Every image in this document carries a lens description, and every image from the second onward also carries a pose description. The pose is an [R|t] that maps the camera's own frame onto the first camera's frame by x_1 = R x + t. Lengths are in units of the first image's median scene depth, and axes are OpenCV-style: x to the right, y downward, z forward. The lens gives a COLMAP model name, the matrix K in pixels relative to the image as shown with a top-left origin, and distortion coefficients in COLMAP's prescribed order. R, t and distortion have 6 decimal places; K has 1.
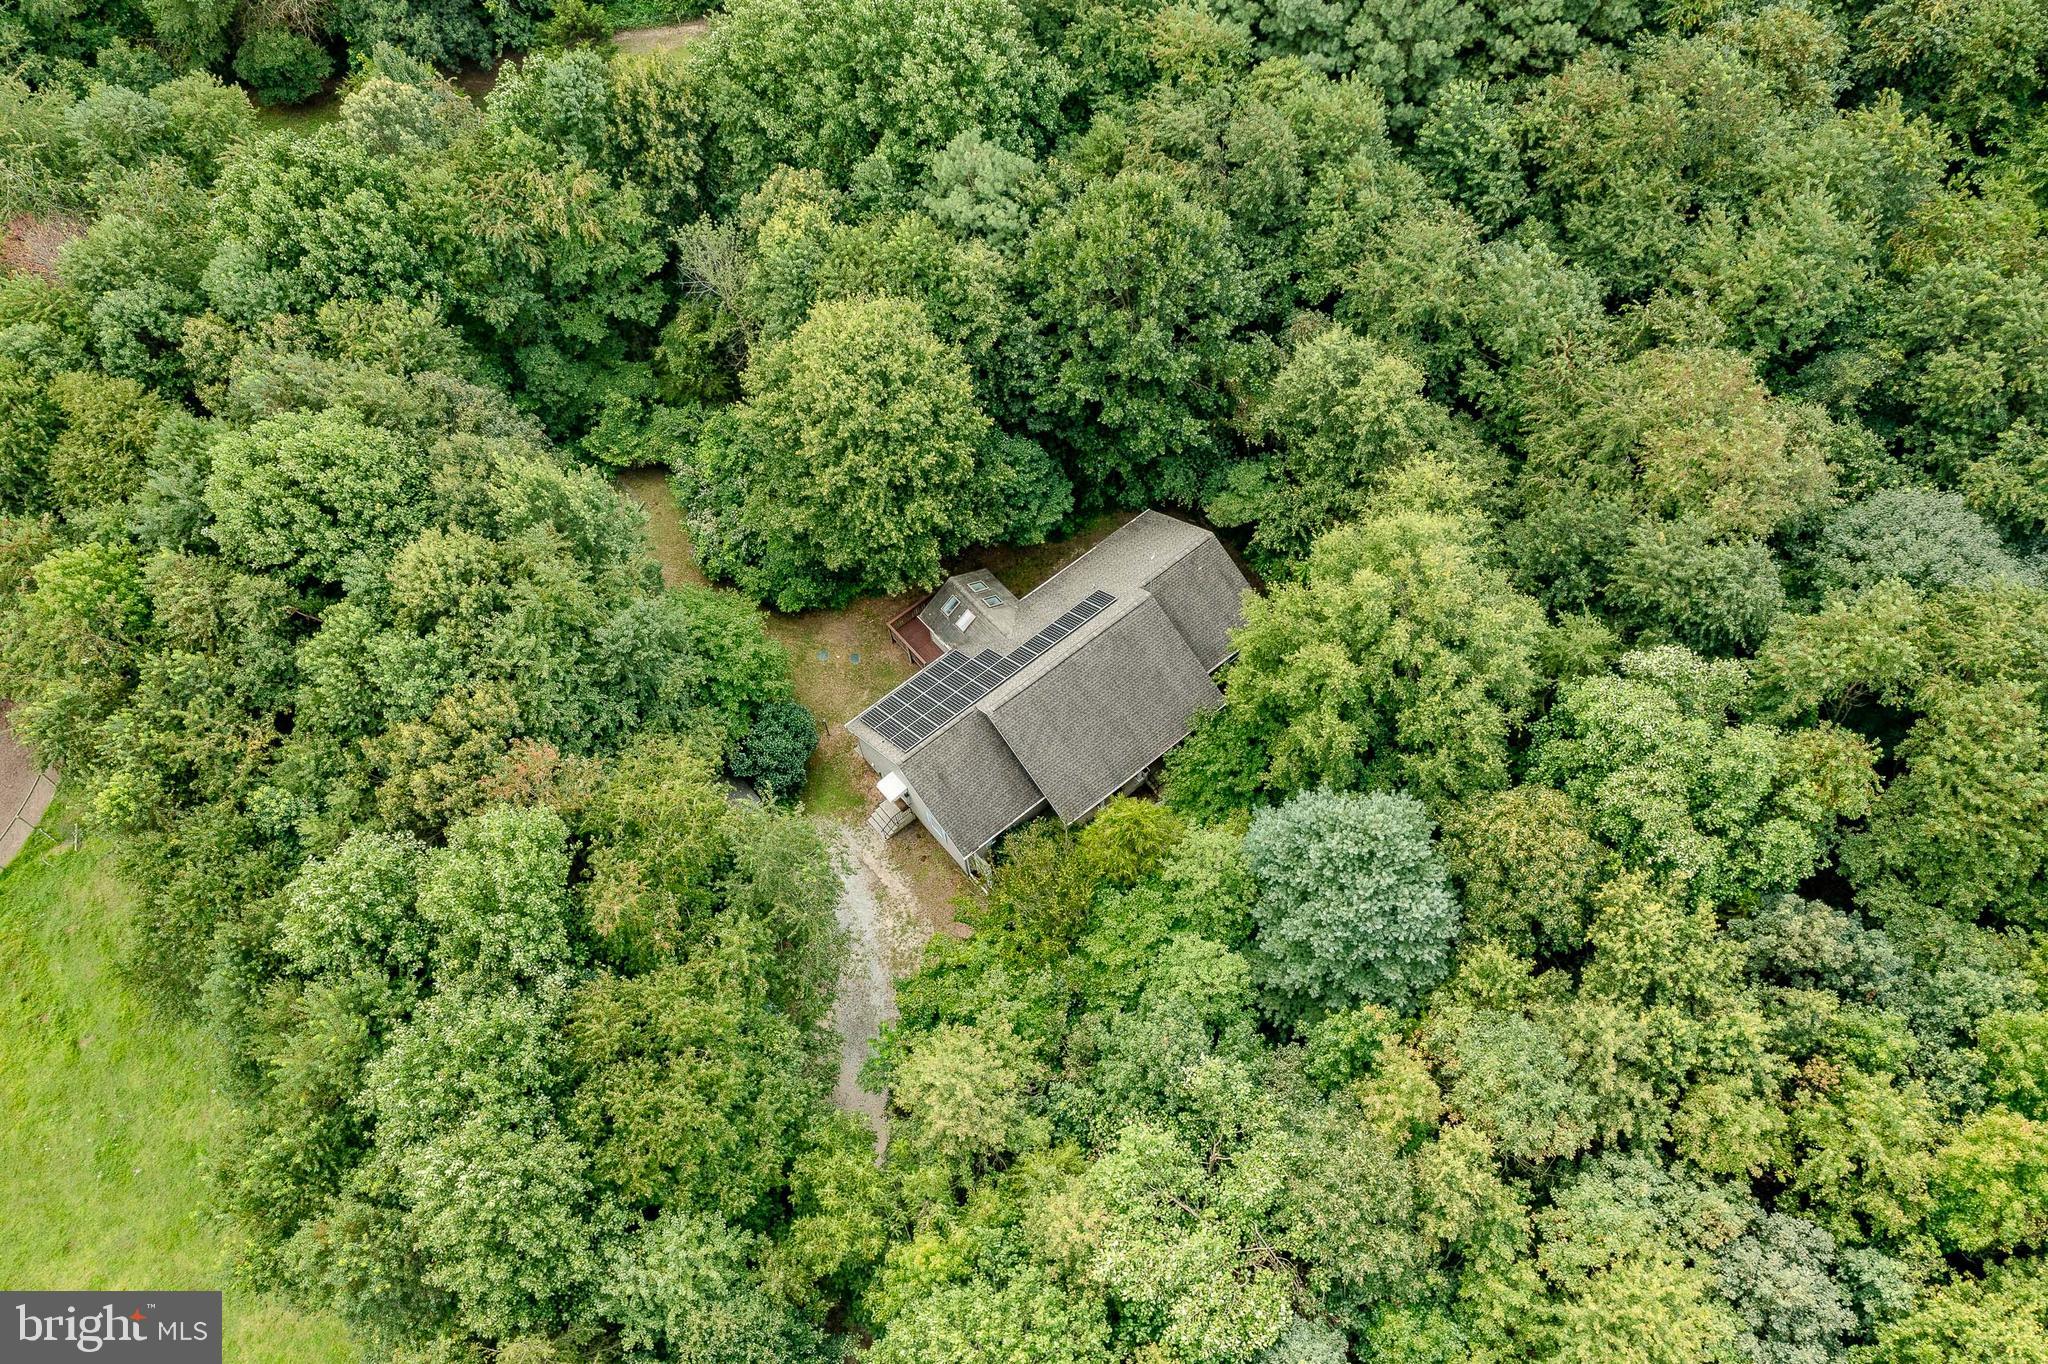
lens RADIAL K [[1639.9, 0, 1024.0], [0, 1639.9, 682.0], [0, 0, 1]] dist [0.010750, 0.054809]
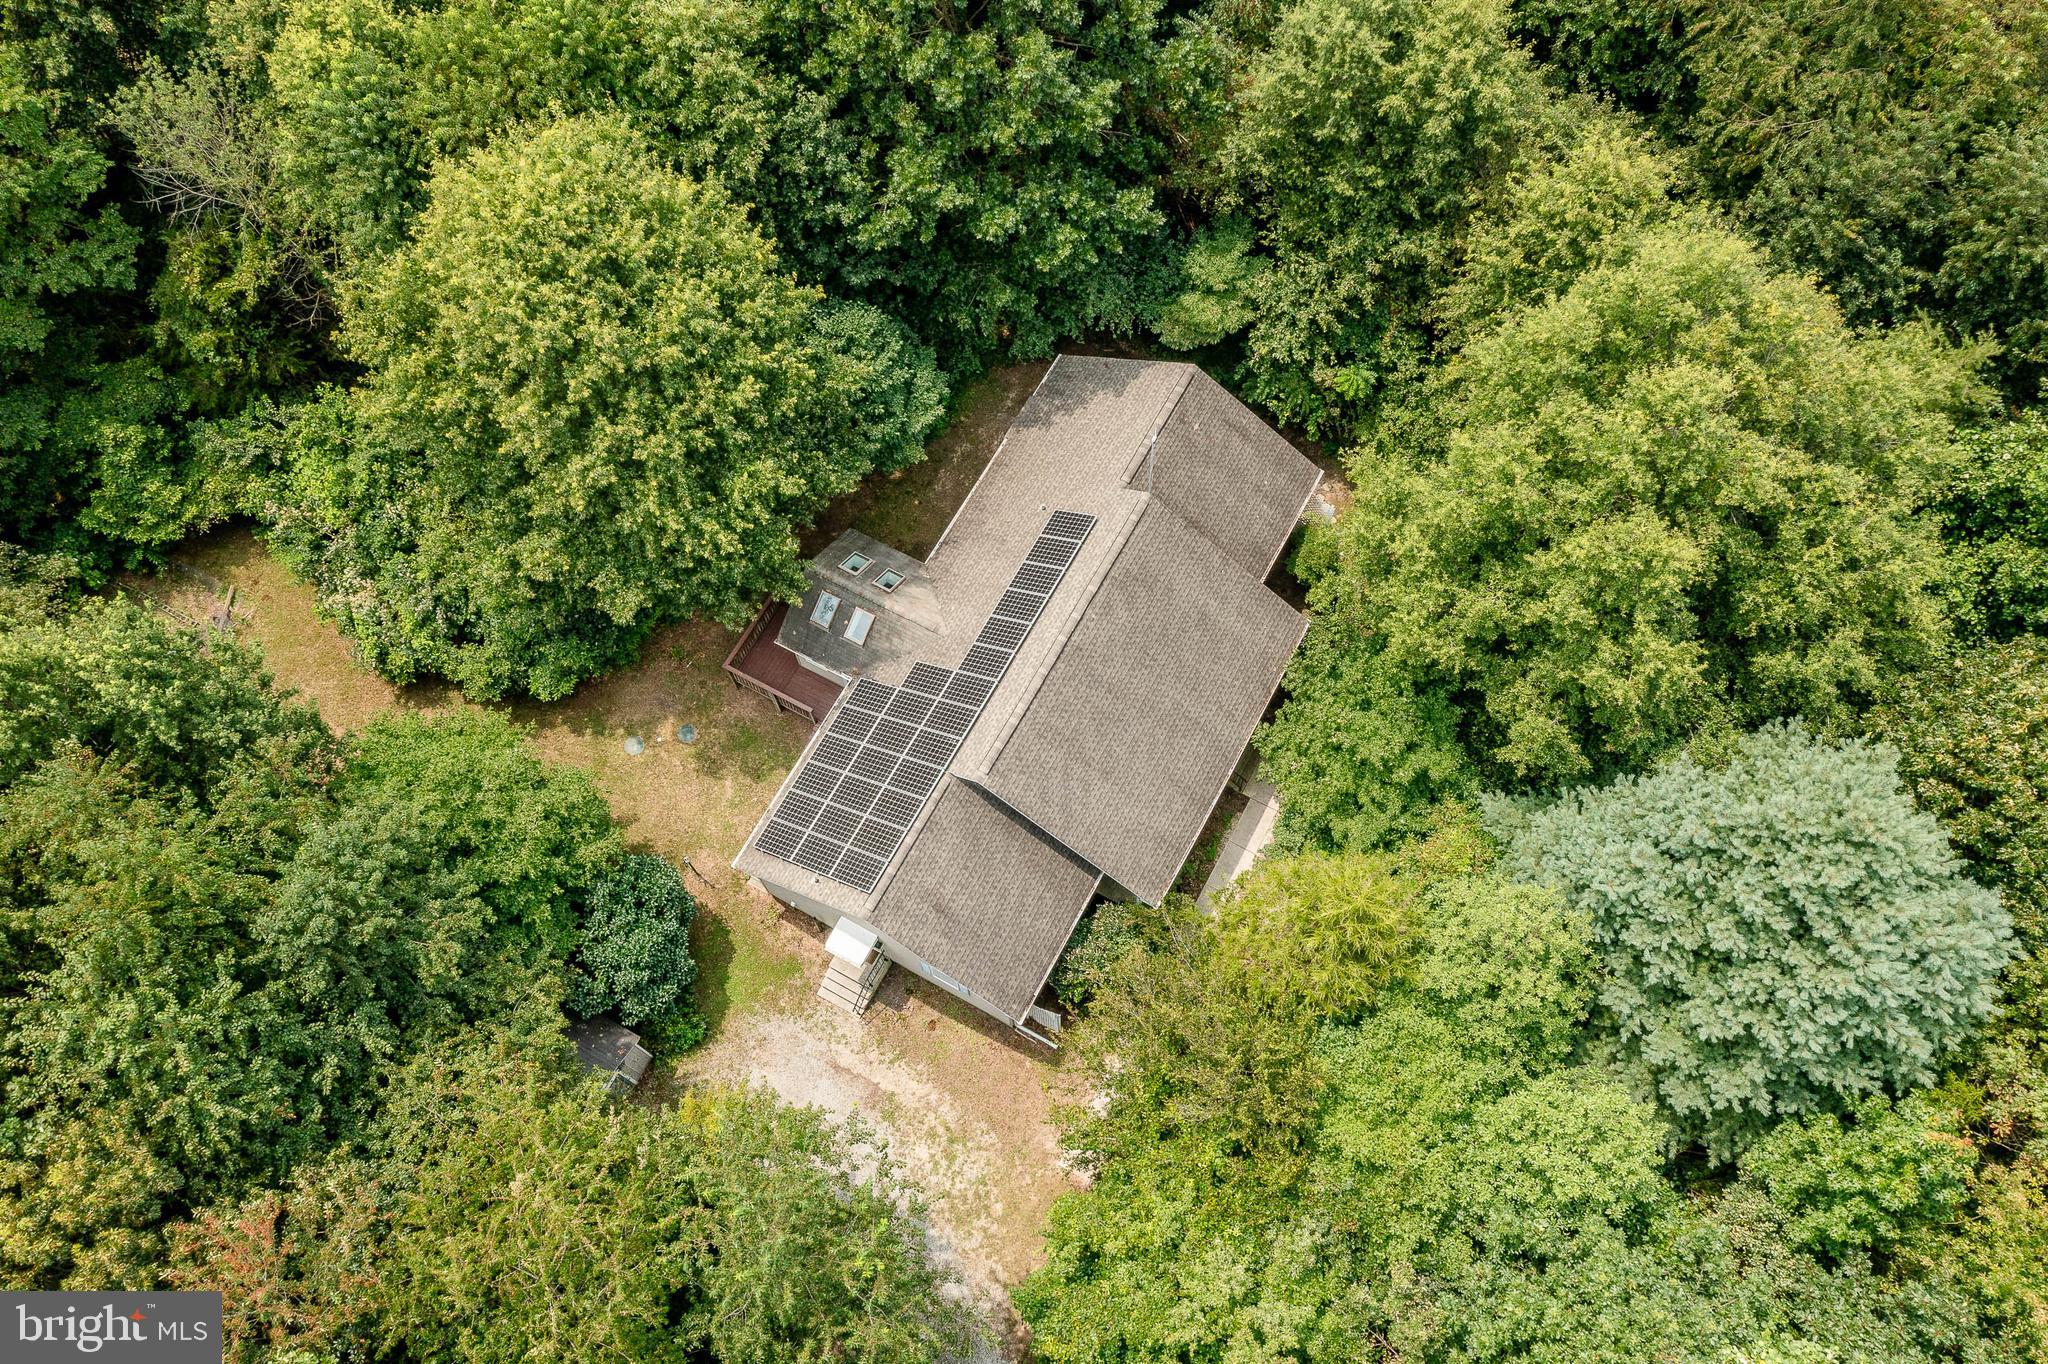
lens RADIAL K [[1639.9, 0, 1024.0], [0, 1639.9, 682.0], [0, 0, 1]] dist [0.010750, 0.054809]
pose [[0.929130, -0.325957, 0.174558, -0.093640], [0.301256, 0.941065, 0.153760, -0.095053], [-0.214389, -0.090277, 0.972567, 0.410970]]
